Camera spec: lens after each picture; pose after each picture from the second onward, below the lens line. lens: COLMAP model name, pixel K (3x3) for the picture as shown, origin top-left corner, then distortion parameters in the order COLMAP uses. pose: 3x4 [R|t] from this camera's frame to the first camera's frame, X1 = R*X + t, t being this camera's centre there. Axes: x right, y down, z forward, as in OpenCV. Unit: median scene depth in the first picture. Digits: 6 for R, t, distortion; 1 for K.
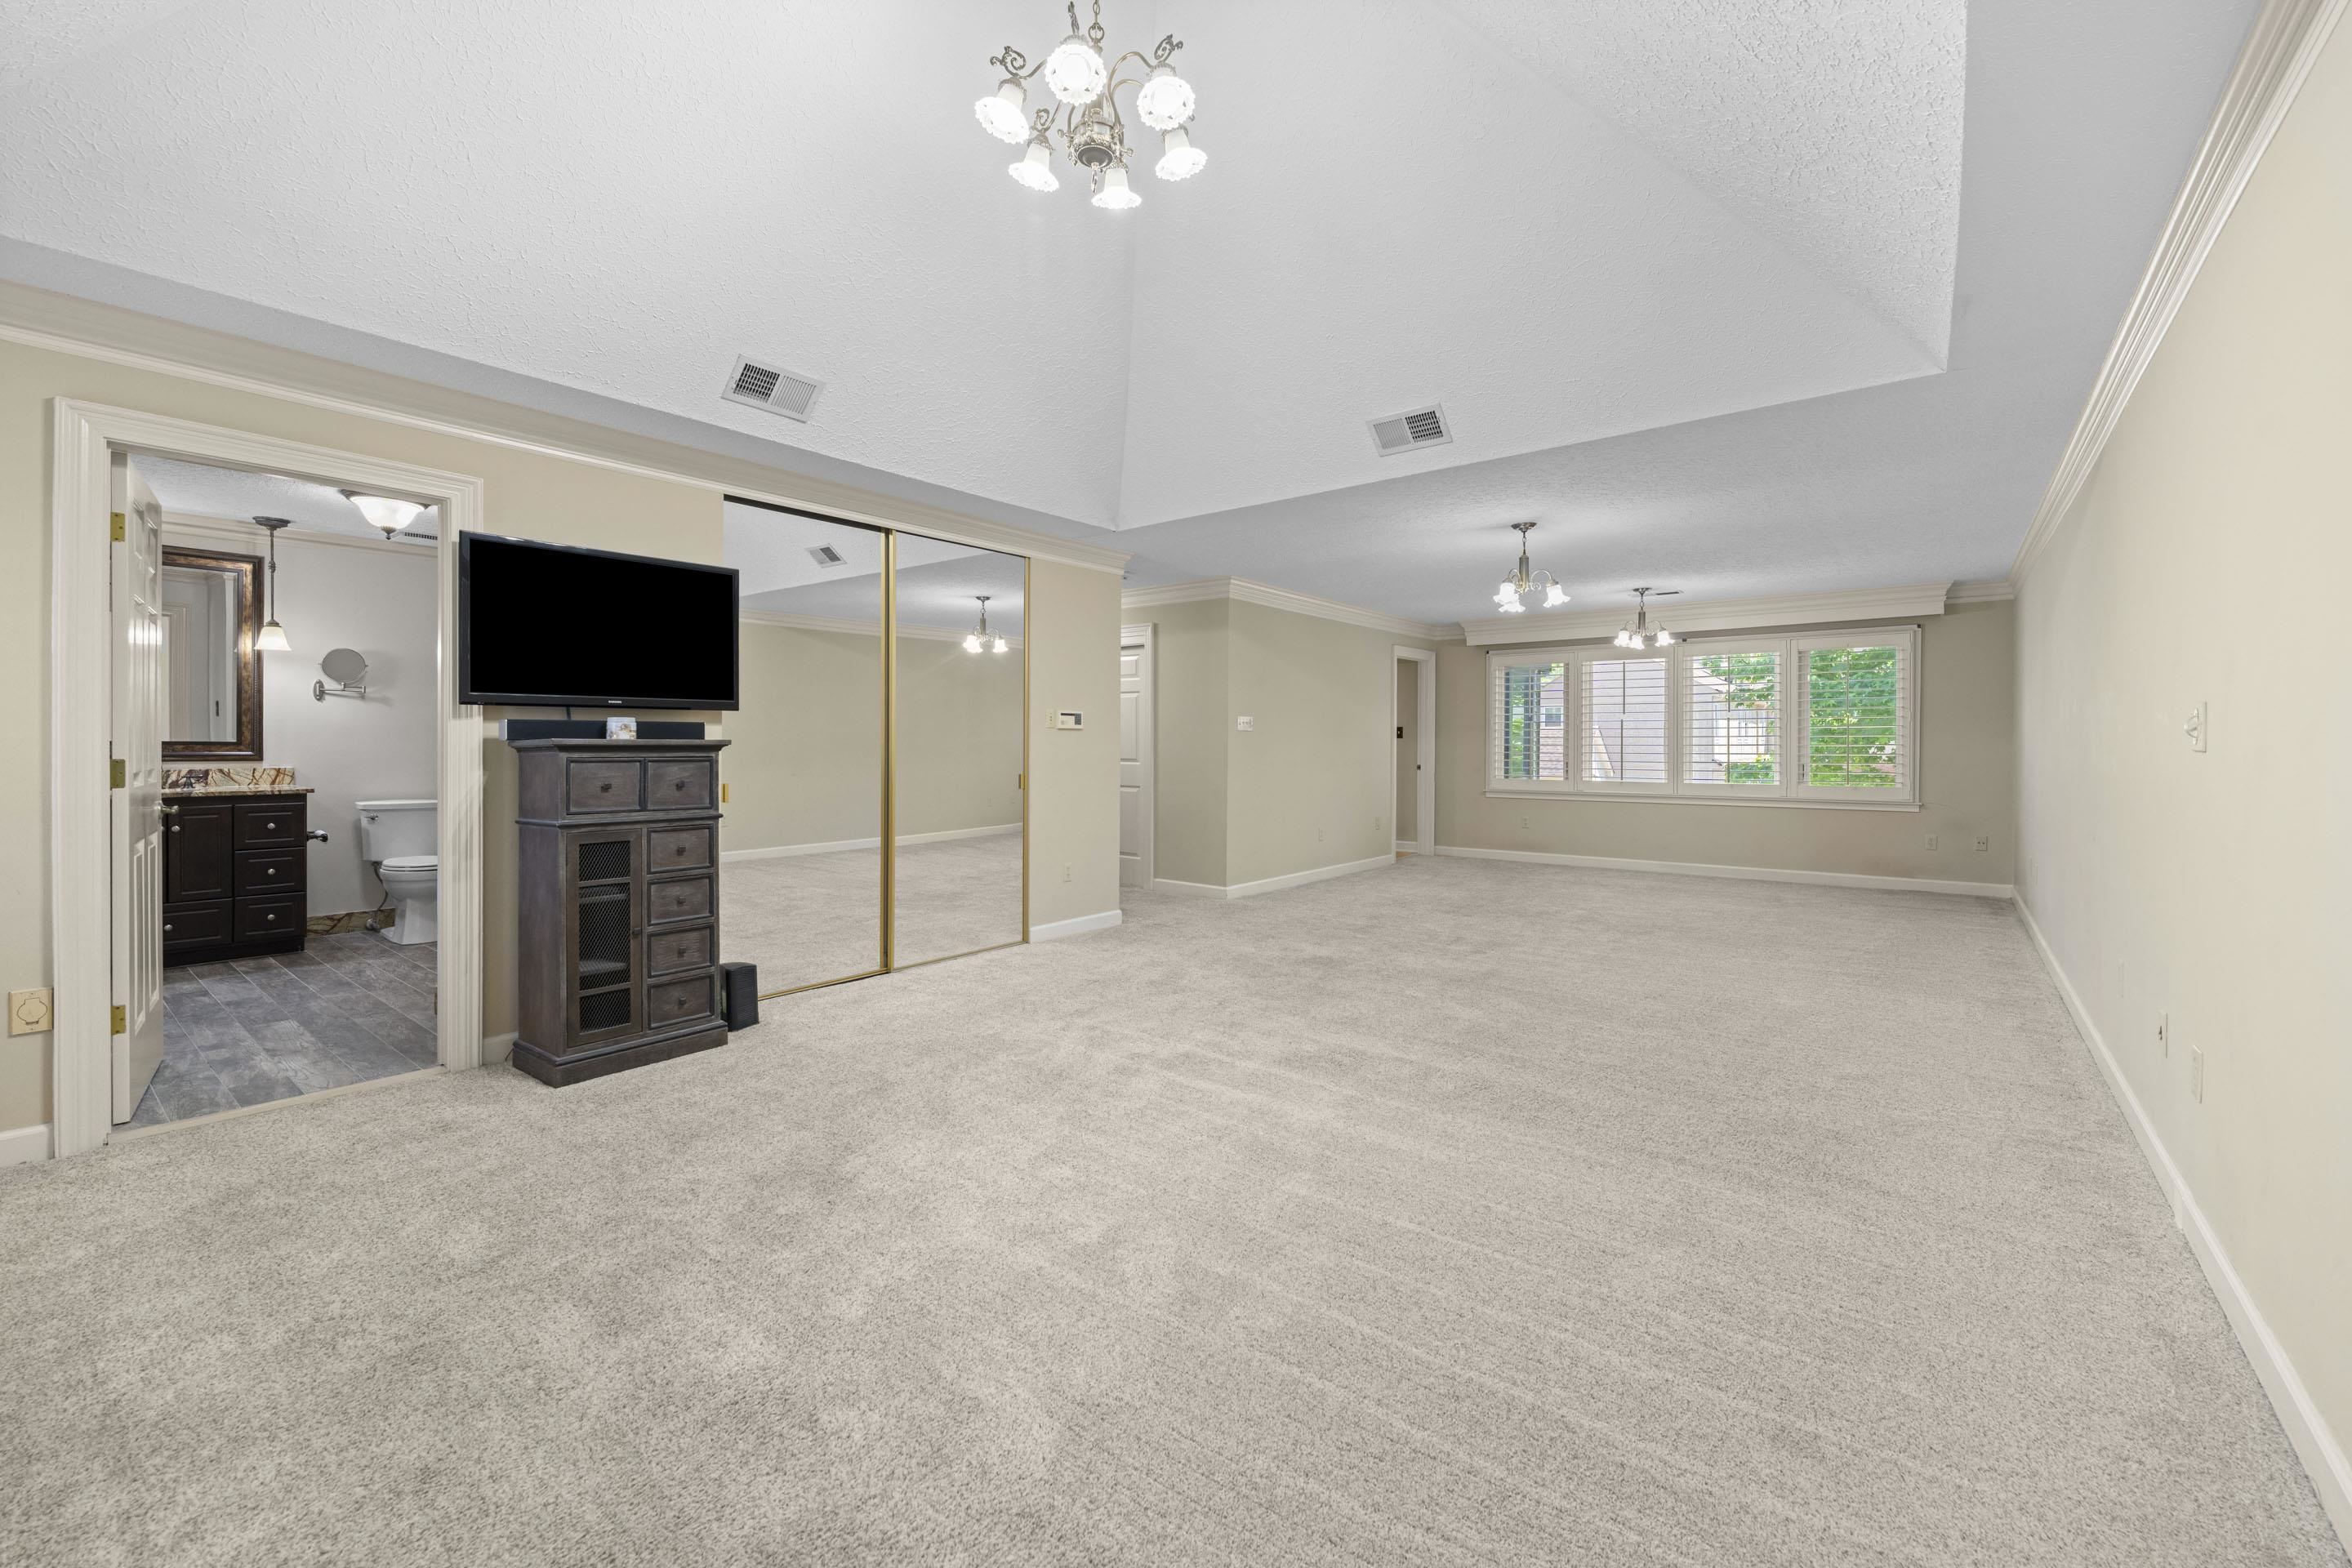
lens RADIAL K [[964.2, 0, 1174.4], [0, 964.2, 745.4], [0, 0, 1]] dist [-0.002627, -0.000239]
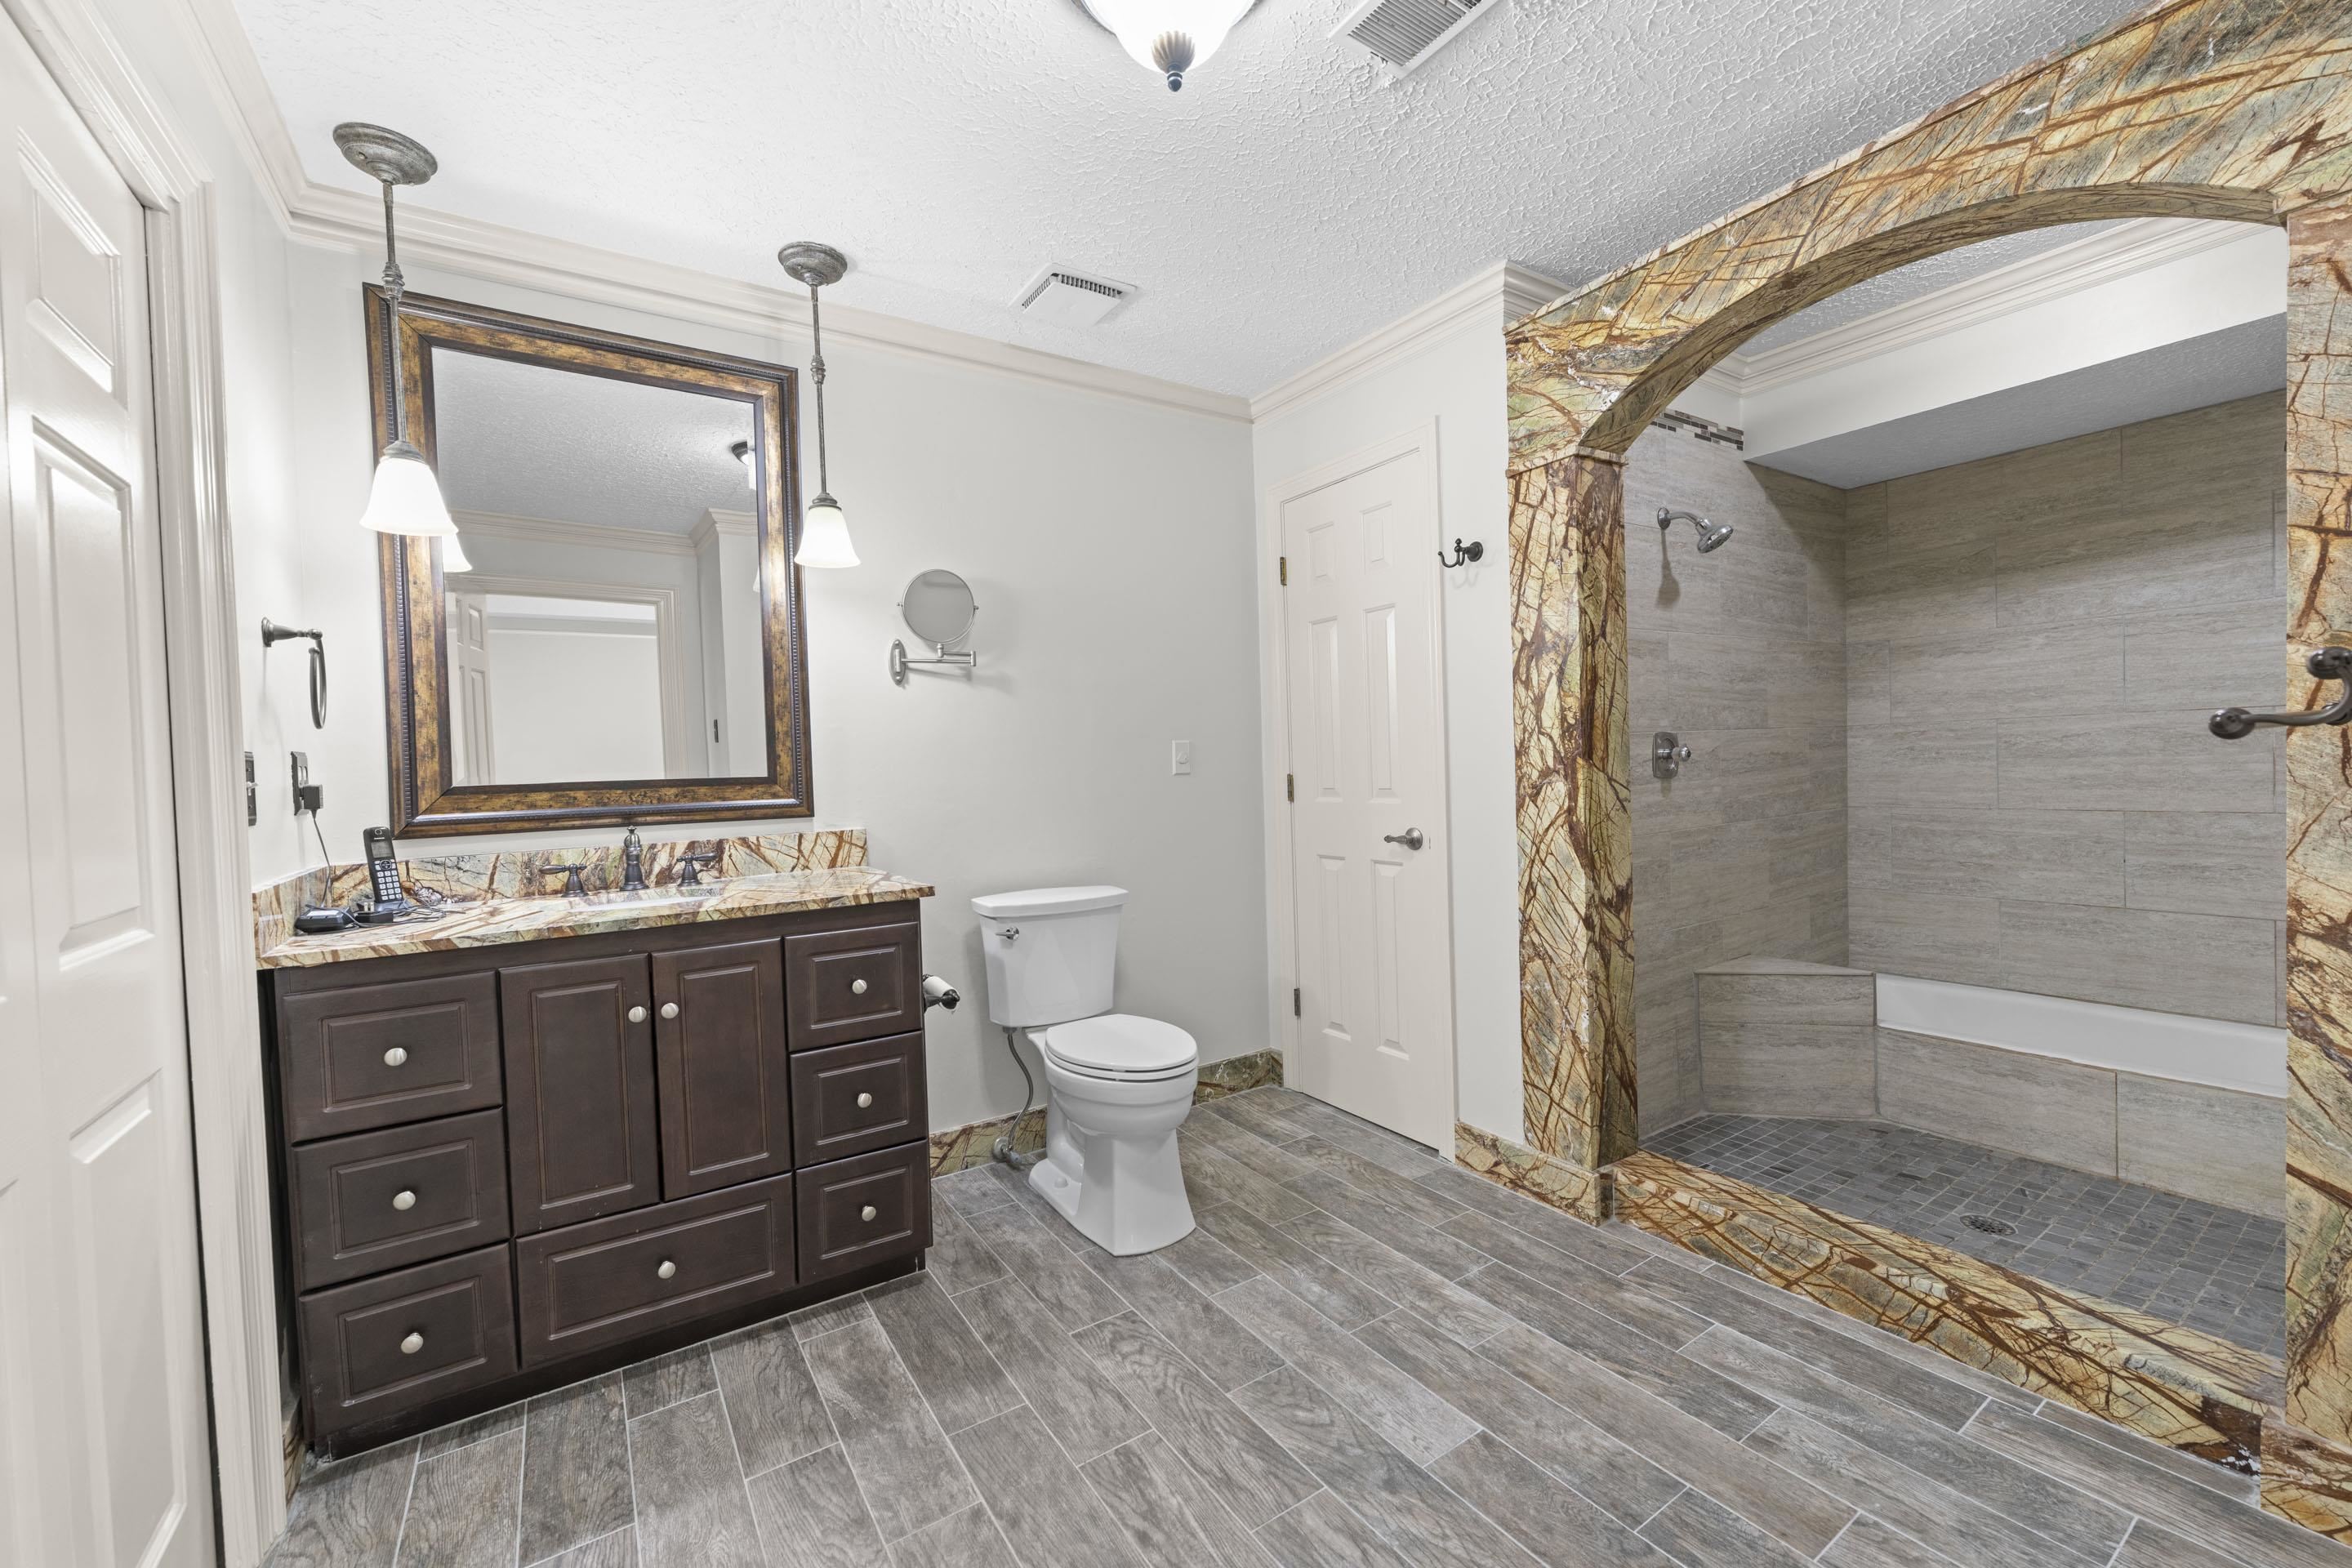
lens RADIAL K [[964.2, 0, 1179.7], [0, 964.2, 785.7], [0, 0, 1]] dist [-0.002627, -0.000239]
pose [[0.946663, -0.028632, -0.320951, -0.638901], [0.036788, 0.999135, 0.019376, -0.001095], [0.320118, -0.030149, 0.946898, 0.624685]]
